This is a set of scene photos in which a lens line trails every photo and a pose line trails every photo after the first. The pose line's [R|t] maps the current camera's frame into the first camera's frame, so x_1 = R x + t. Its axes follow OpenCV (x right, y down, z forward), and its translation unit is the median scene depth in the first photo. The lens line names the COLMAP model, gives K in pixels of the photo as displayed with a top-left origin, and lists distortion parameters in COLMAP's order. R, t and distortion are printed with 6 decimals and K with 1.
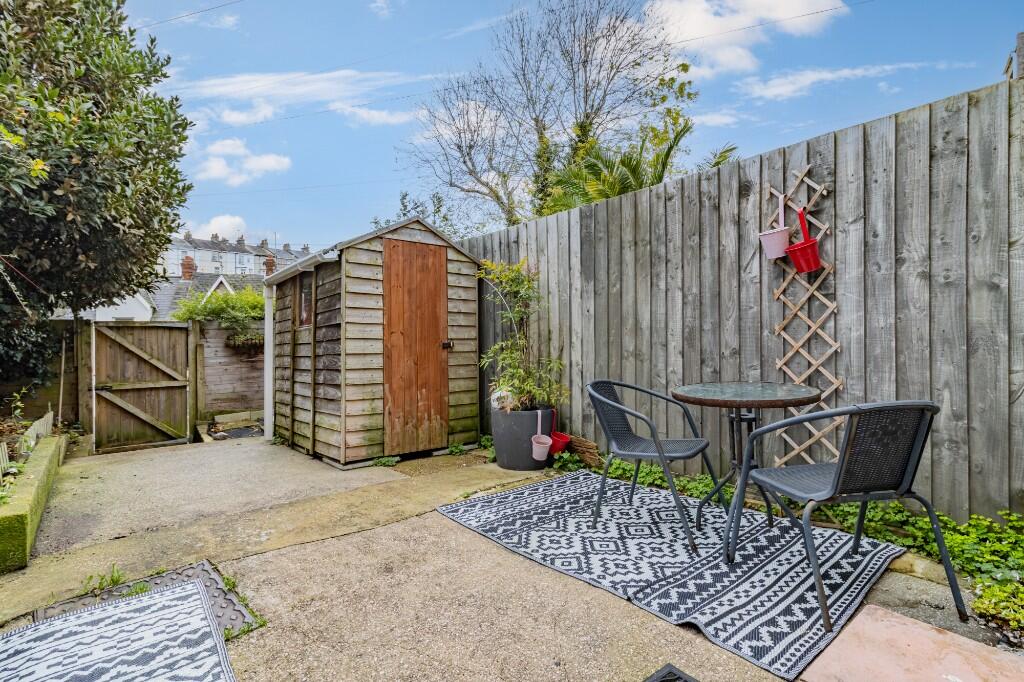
lens RADIAL K [[497.9, 0, 511.9], [0, 497.9, 332.5], [0, 0, 1]] dist [-0.001004, 0.000199]
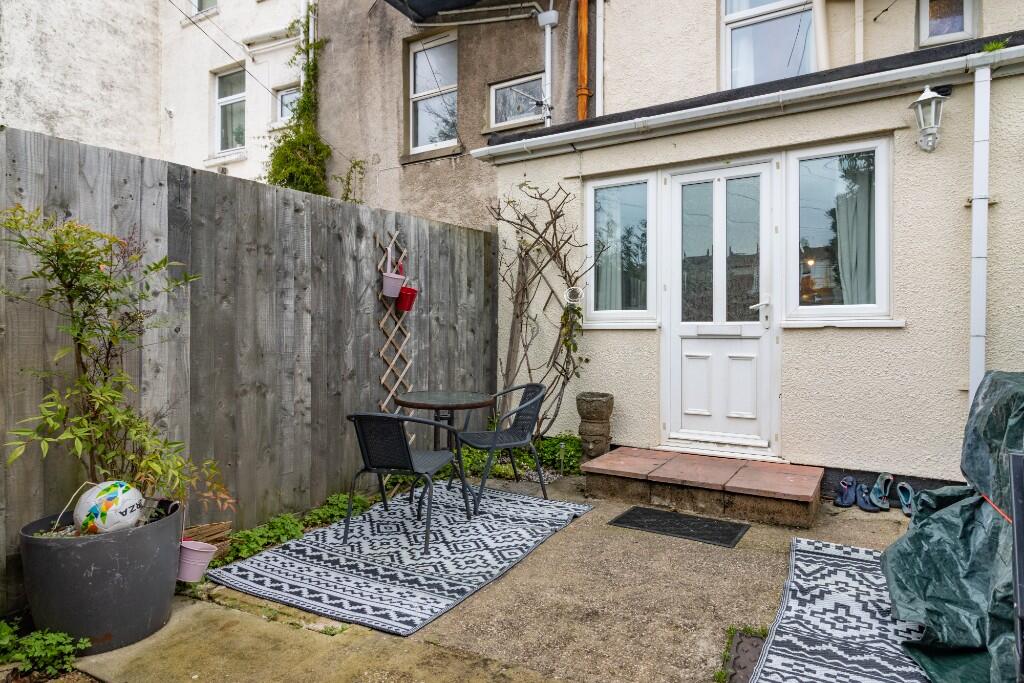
lens RADIAL K [[596.6, 0, 512.0], [0, 596.6, 341.5], [0, 0, 1]] dist [-0.002569, -0.000128]
pose [[-0.332346, -0.002720, 0.943154, -0.968079], [0.009182, 0.999939, 0.006120, -0.039087], [-0.943113, 0.010694, -0.332301, 1.157402]]
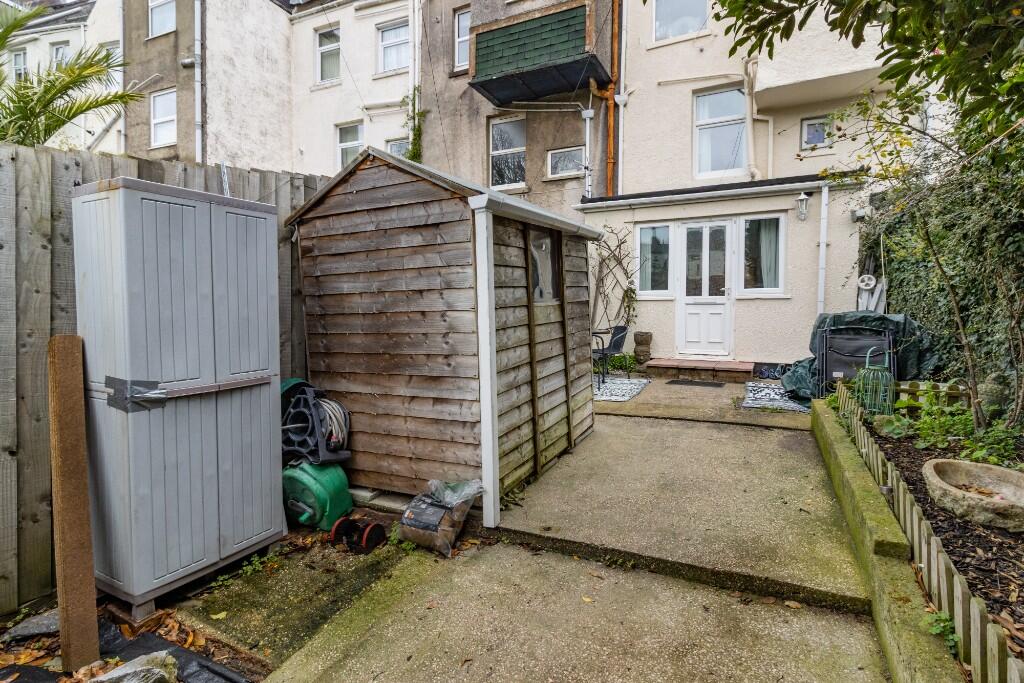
lens RADIAL K [[497.9, 0, 511.9], [0, 497.9, 333.0], [0, 0, 1]] dist [-0.001004, 0.000199]
pose [[-0.396512, -0.030662, 0.917518, -1.821693], [0.008110, 0.999286, 0.036900, 0.020872], [-0.917994, 0.022073, -0.395980, 2.264384]]
